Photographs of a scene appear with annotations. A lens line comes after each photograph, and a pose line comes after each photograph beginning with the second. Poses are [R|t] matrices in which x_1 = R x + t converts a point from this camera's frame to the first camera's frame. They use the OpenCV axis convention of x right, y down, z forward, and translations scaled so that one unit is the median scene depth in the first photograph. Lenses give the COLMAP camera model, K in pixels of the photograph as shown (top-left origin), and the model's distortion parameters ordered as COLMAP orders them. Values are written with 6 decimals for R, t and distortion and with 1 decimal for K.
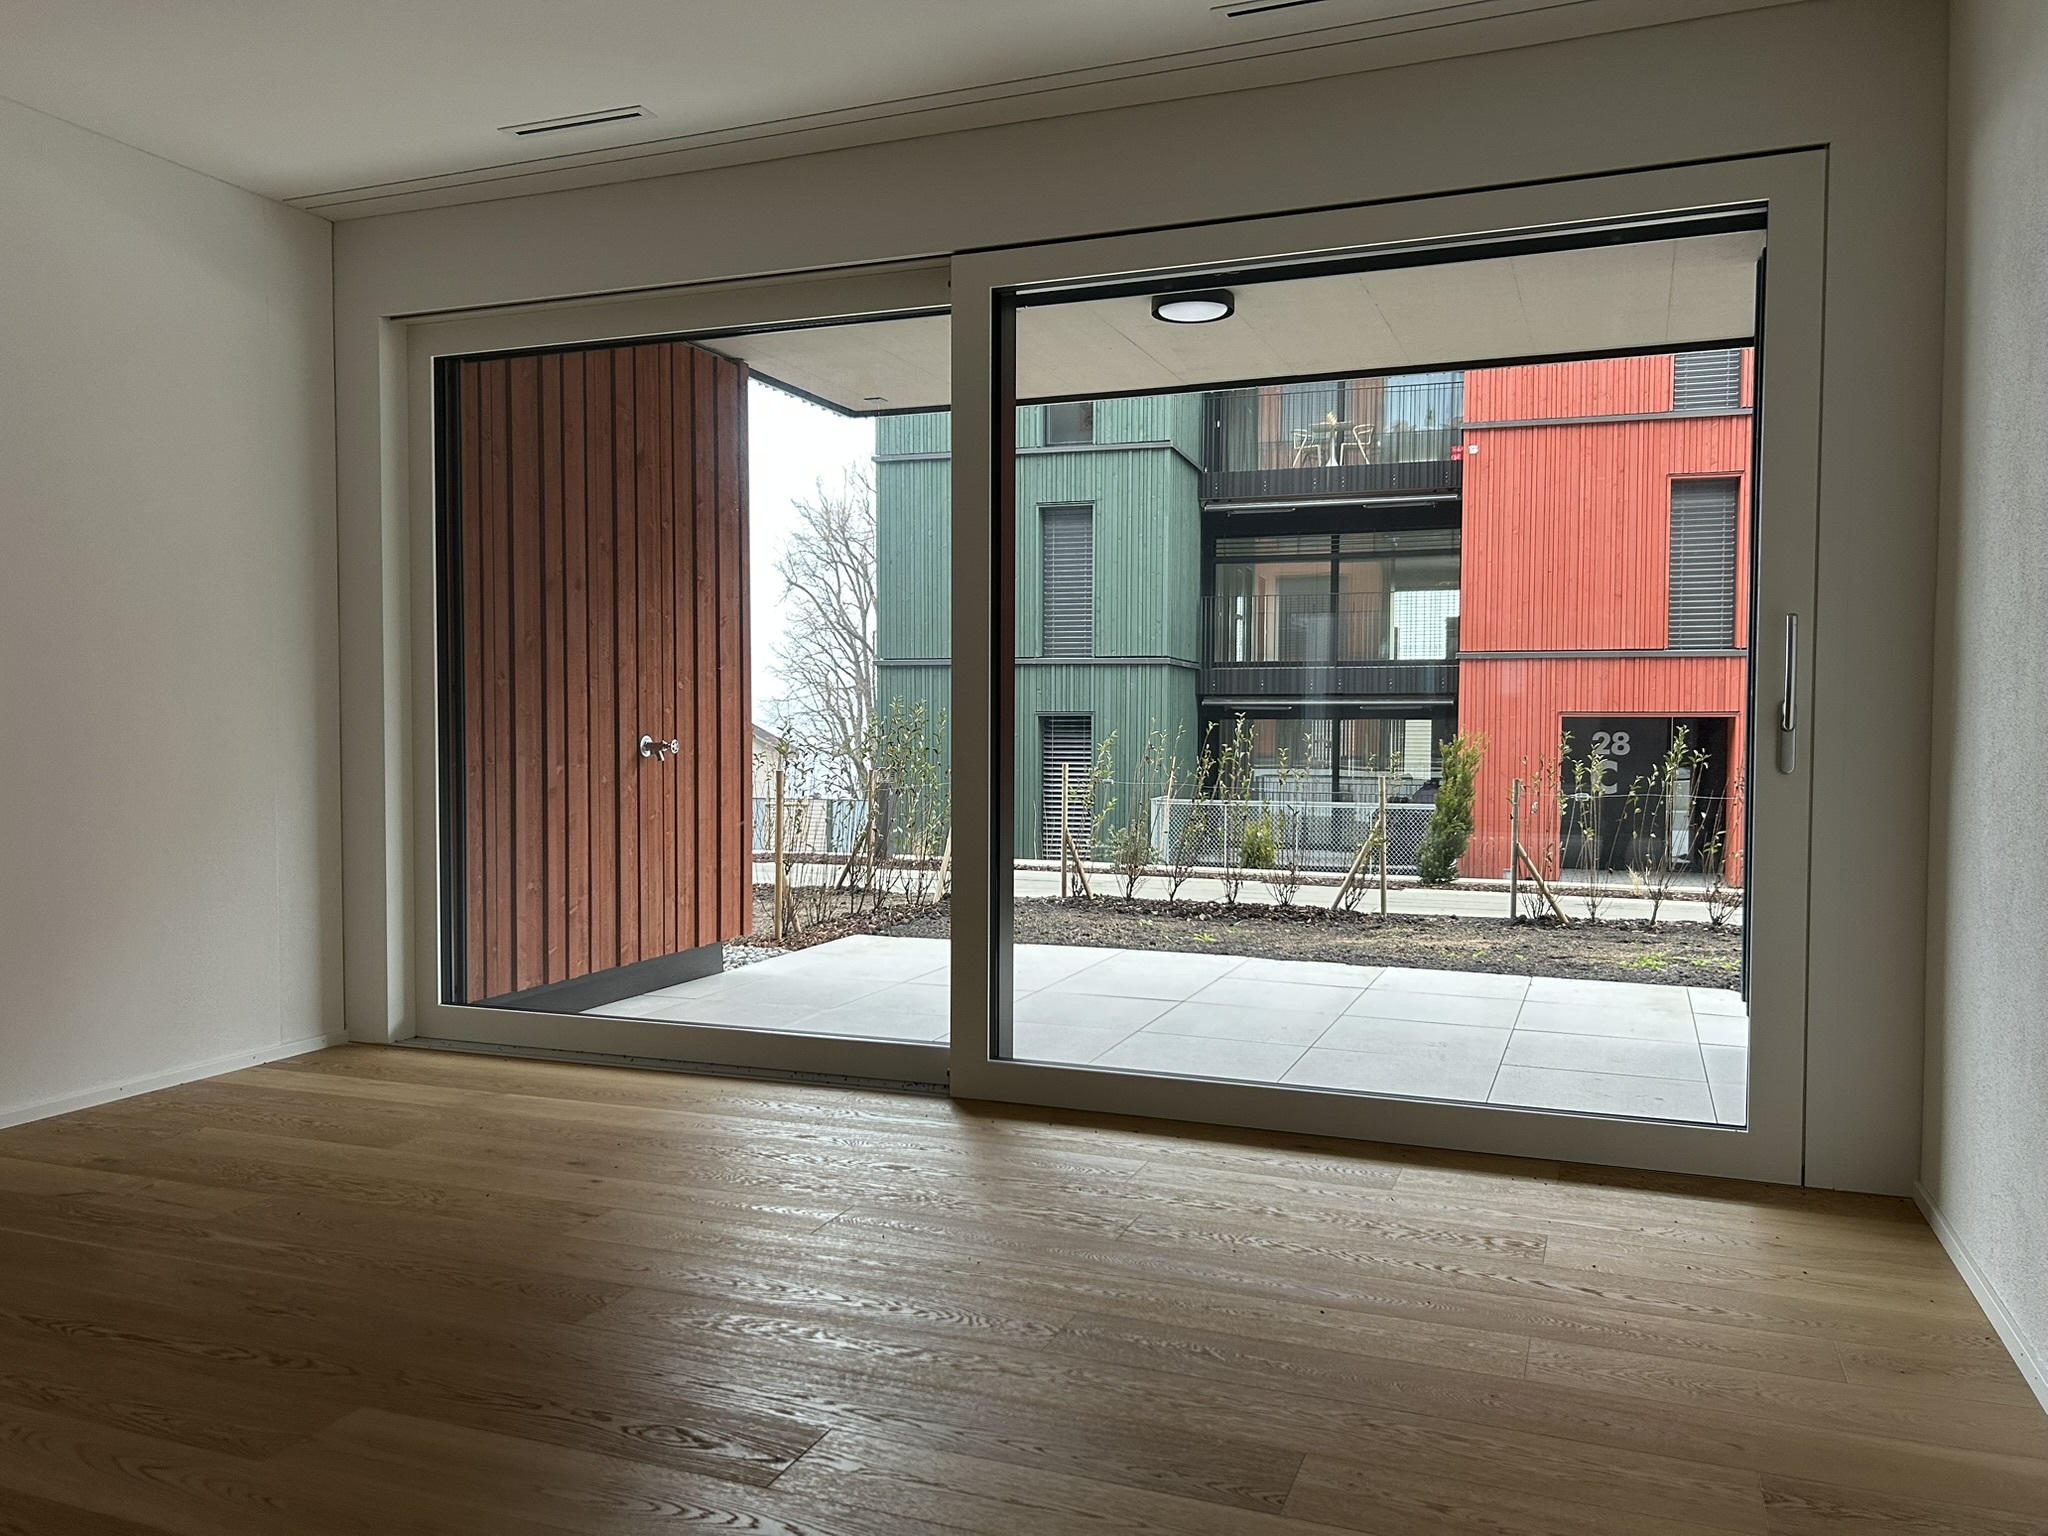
lens RADIAL K [[1538.4, 0, 1018.5], [0, 1538.4, 759.7], [0, 0, 1]] dist [0.038577, -0.023167]
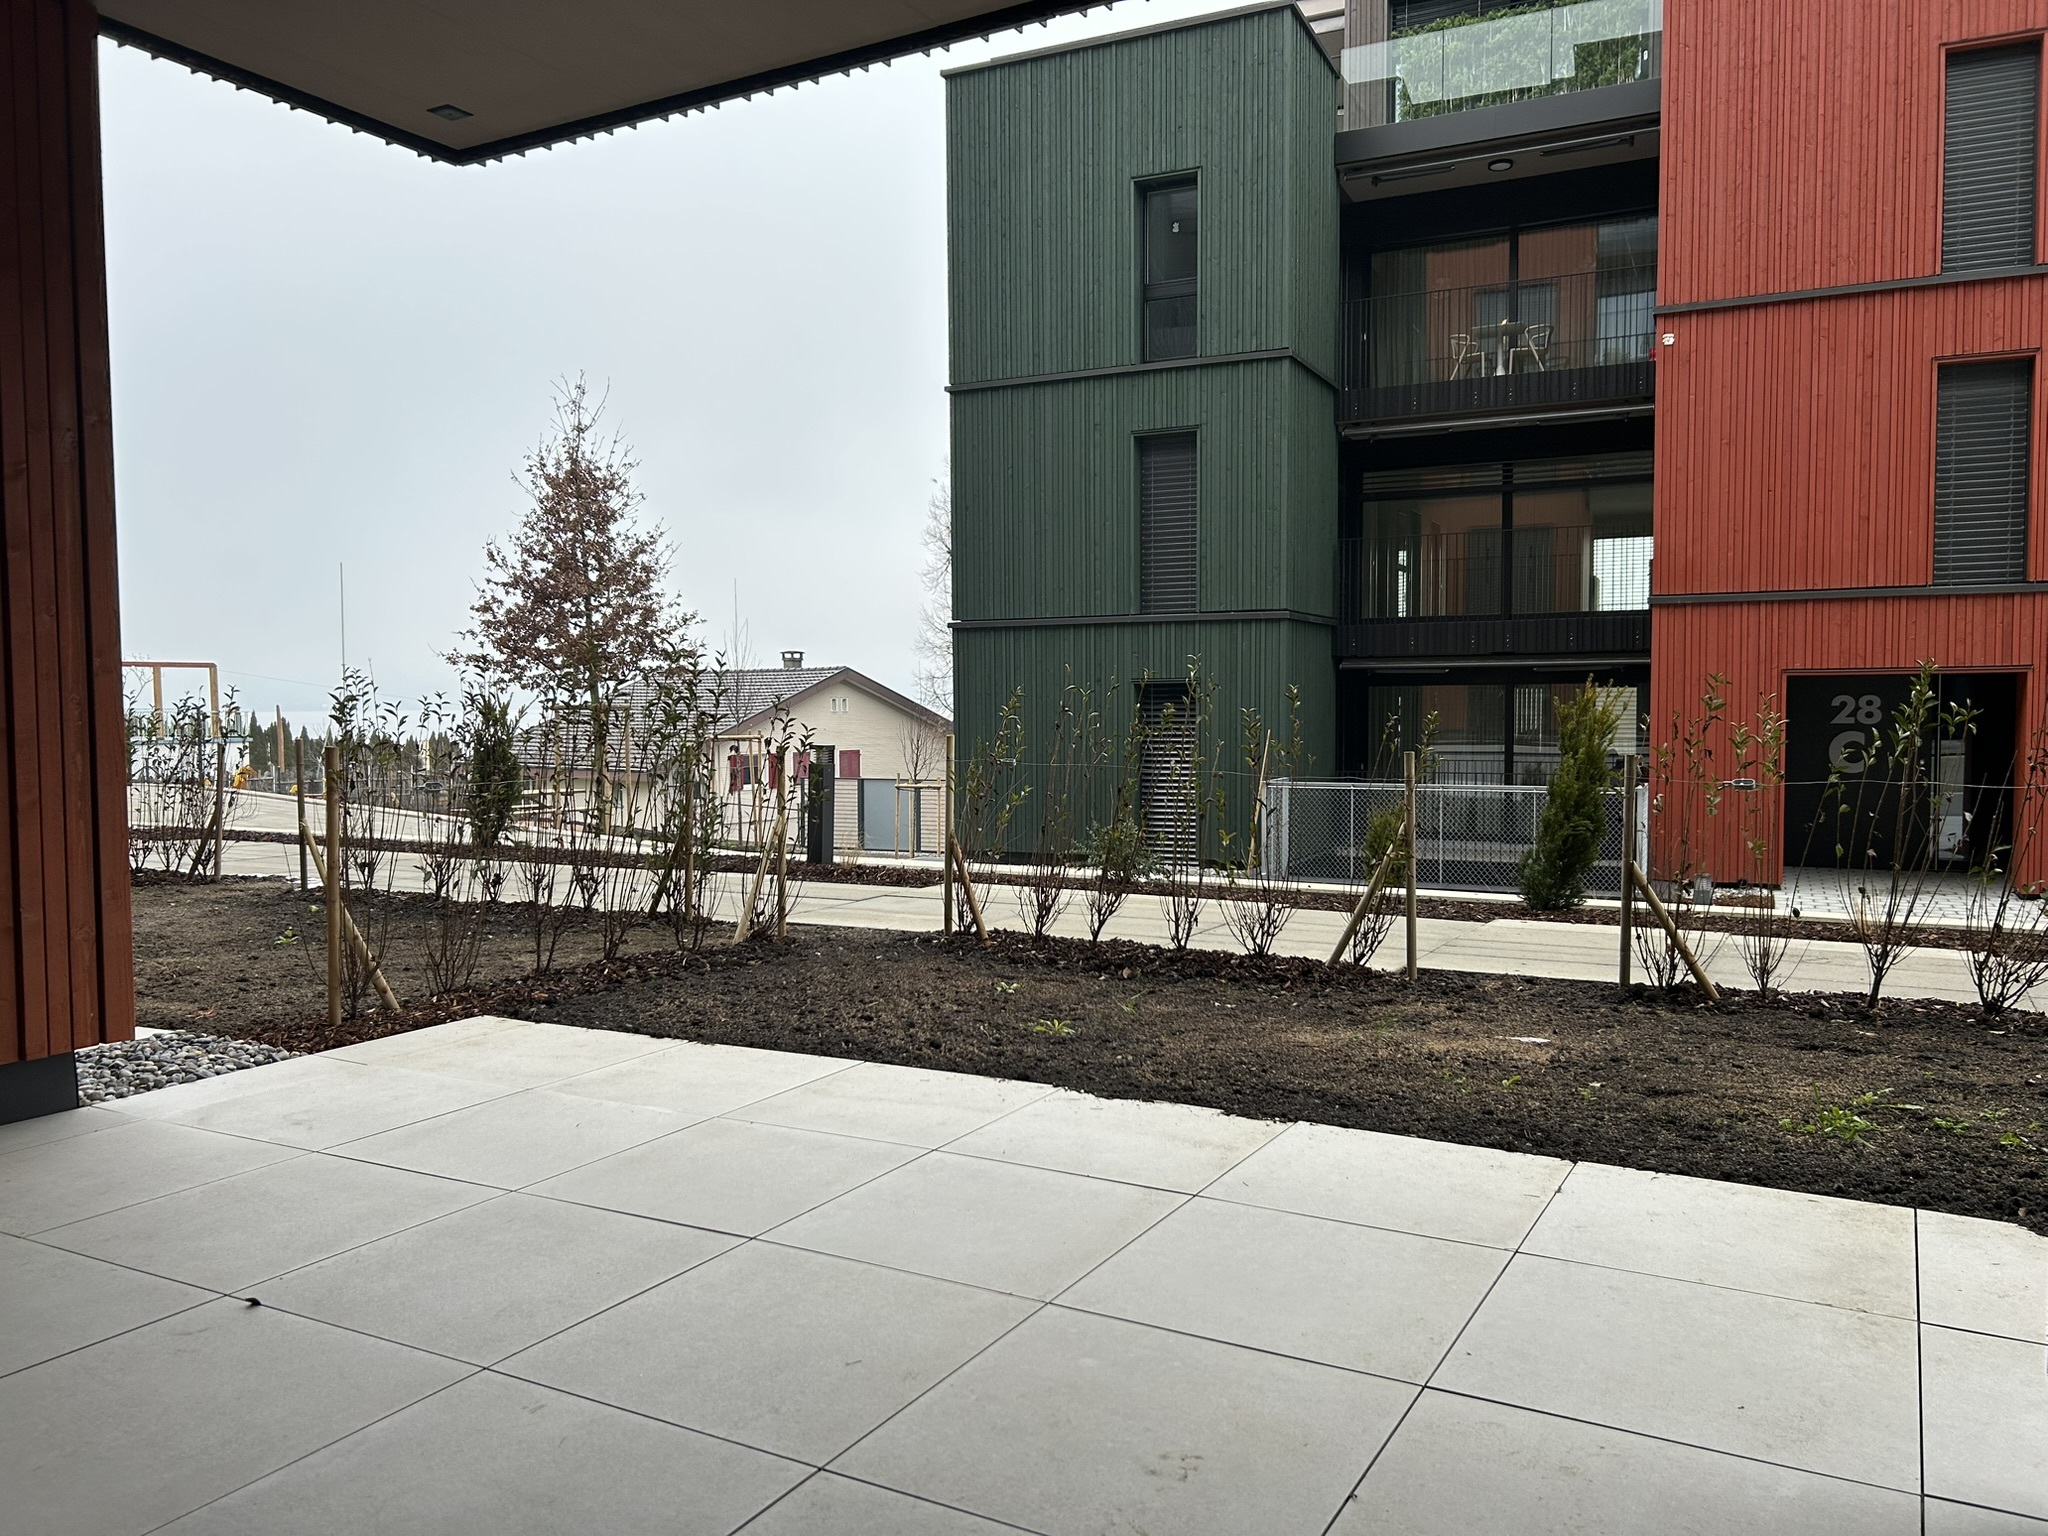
lens RADIAL K [[1538.4, 0, 1028.7], [0, 1538.4, 764.6], [0, 0, 1]] dist [0.038577, -0.023167]
pose [[0.990767, -0.004202, -0.135512, 0.078299], [0.006436, 0.999850, 0.016053, 0.002424], [0.135424, -0.016776, 0.990646, 0.170445]]
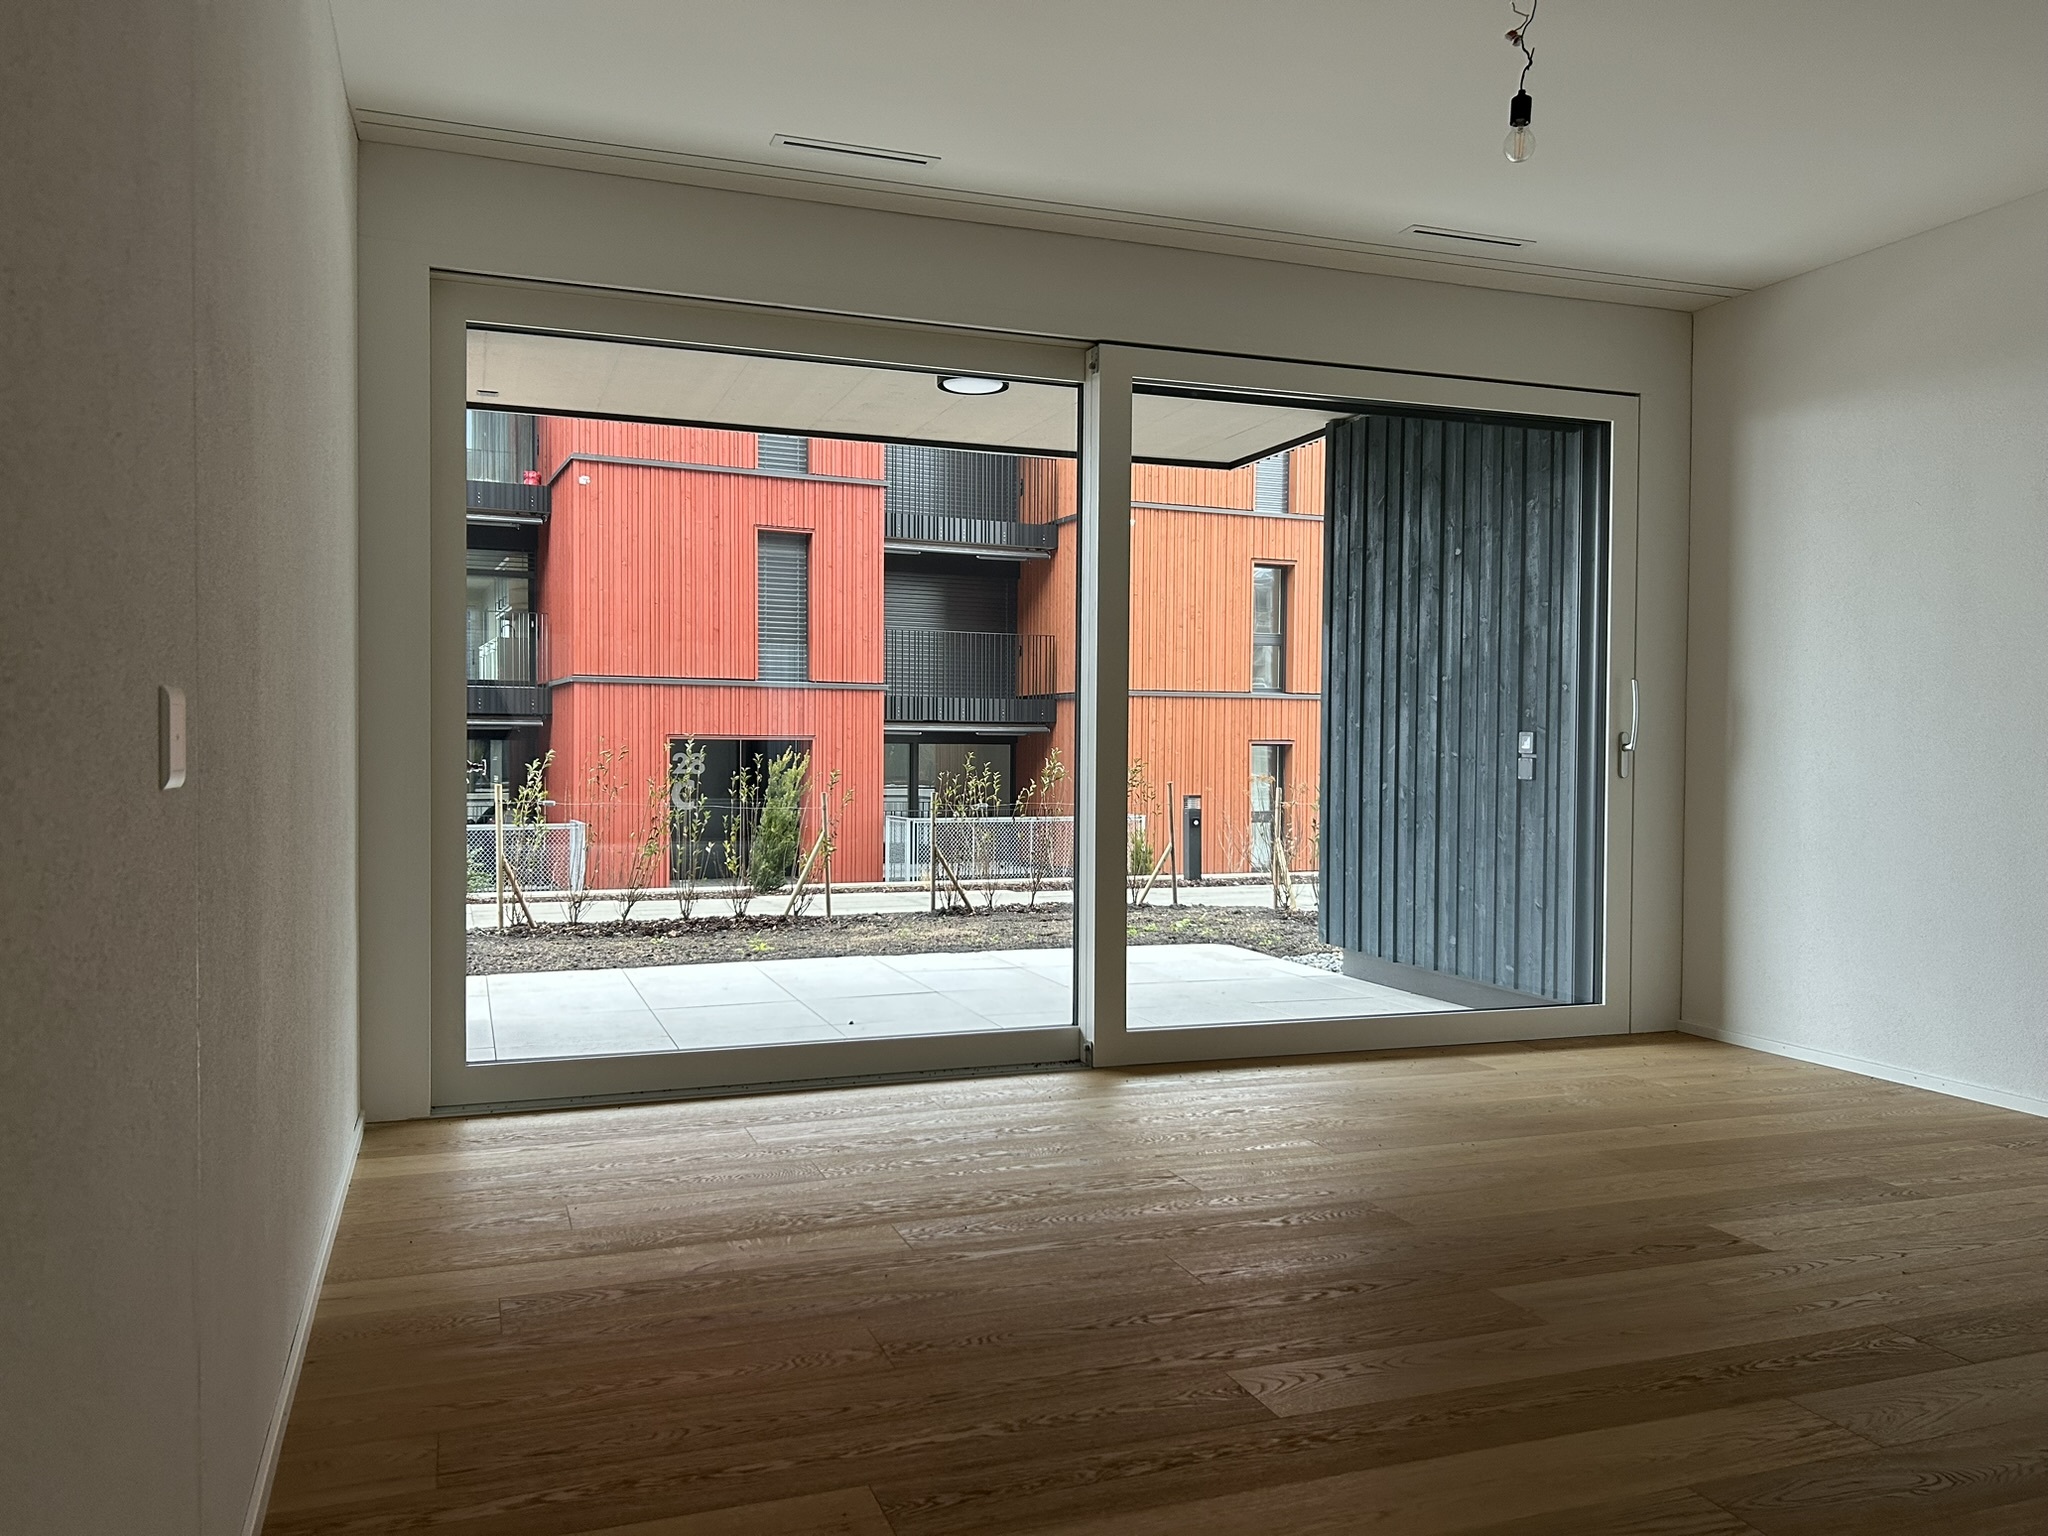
lens RADIAL K [[1538.4, 0, 1021.0], [0, 1538.4, 782.8], [0, 0, 1]] dist [0.038577, -0.023167]
pose [[0.745418, -0.009782, 0.666526, -0.183593], [0.009390, 0.999947, 0.004174, 0.000196], [-0.666532, 0.003147, 0.745470, 0.038830]]
